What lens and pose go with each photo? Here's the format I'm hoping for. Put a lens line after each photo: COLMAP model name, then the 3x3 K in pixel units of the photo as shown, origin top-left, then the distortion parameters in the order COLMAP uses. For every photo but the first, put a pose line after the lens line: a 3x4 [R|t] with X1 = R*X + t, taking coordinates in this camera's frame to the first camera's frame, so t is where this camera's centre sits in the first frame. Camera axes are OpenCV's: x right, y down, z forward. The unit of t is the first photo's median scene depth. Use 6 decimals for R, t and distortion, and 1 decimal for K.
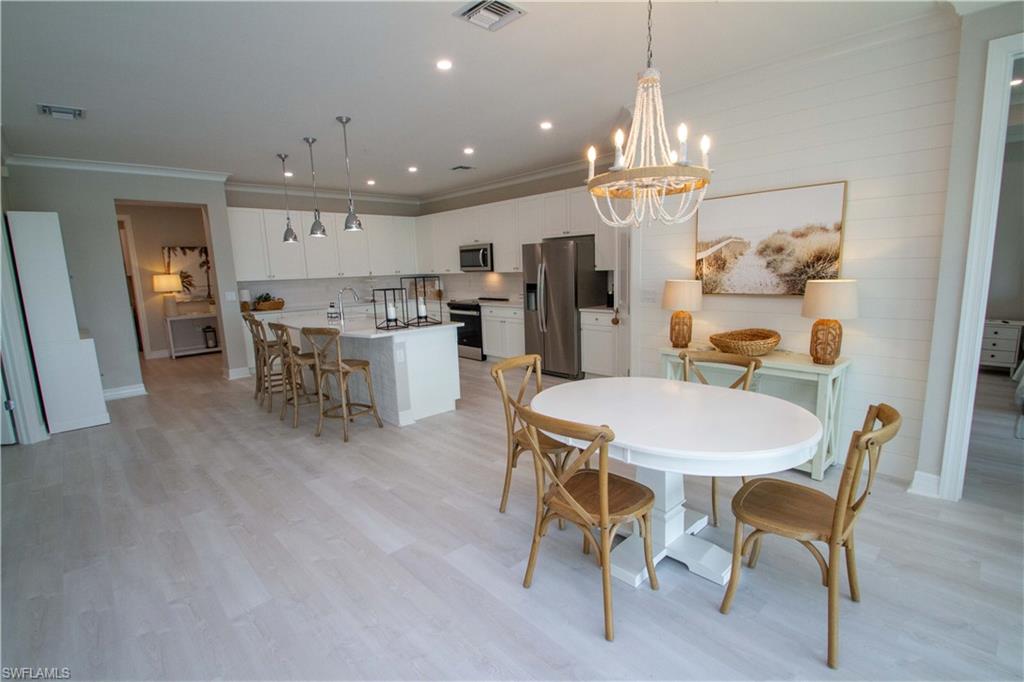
lens RADIAL K [[474.7, 0, 514.4], [0, 474.7, 341.7], [0, 0, 1]] dist [0.018719, -0.020892]
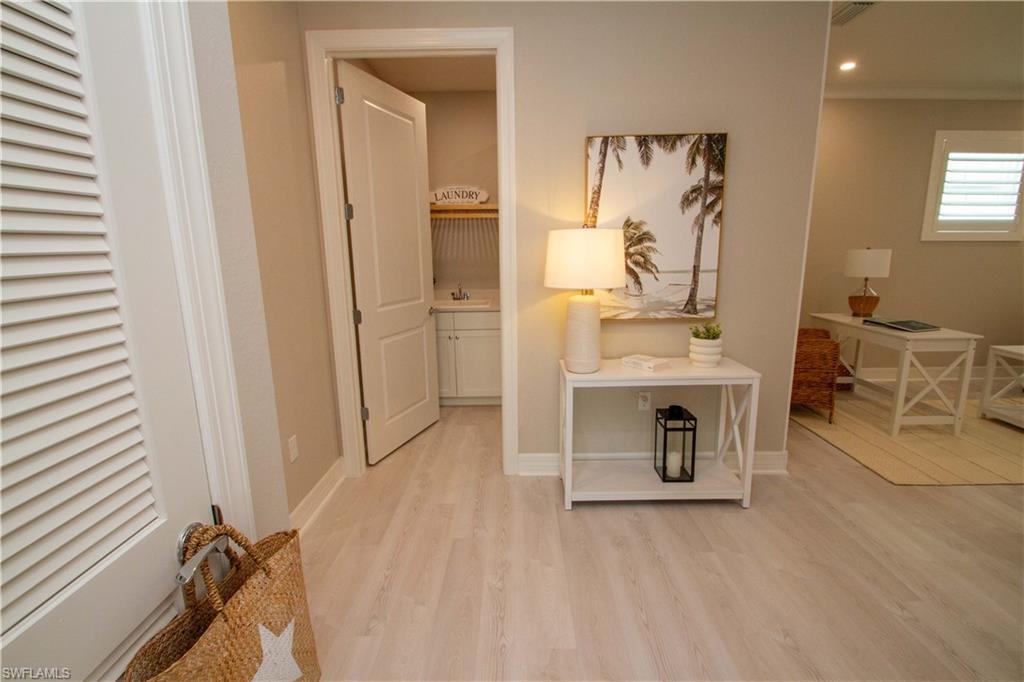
lens RADIAL K [[485.8, 0, 513.2], [0, 485.8, 346.6], [0, 0, 1]] dist [0.001321, -0.013460]
pose [[0.728762, 0.168685, -0.663665, -0.536021], [-0.123194, 0.985667, 0.115252, -0.095235], [0.673594, -0.002232, 0.739098, 0.726635]]
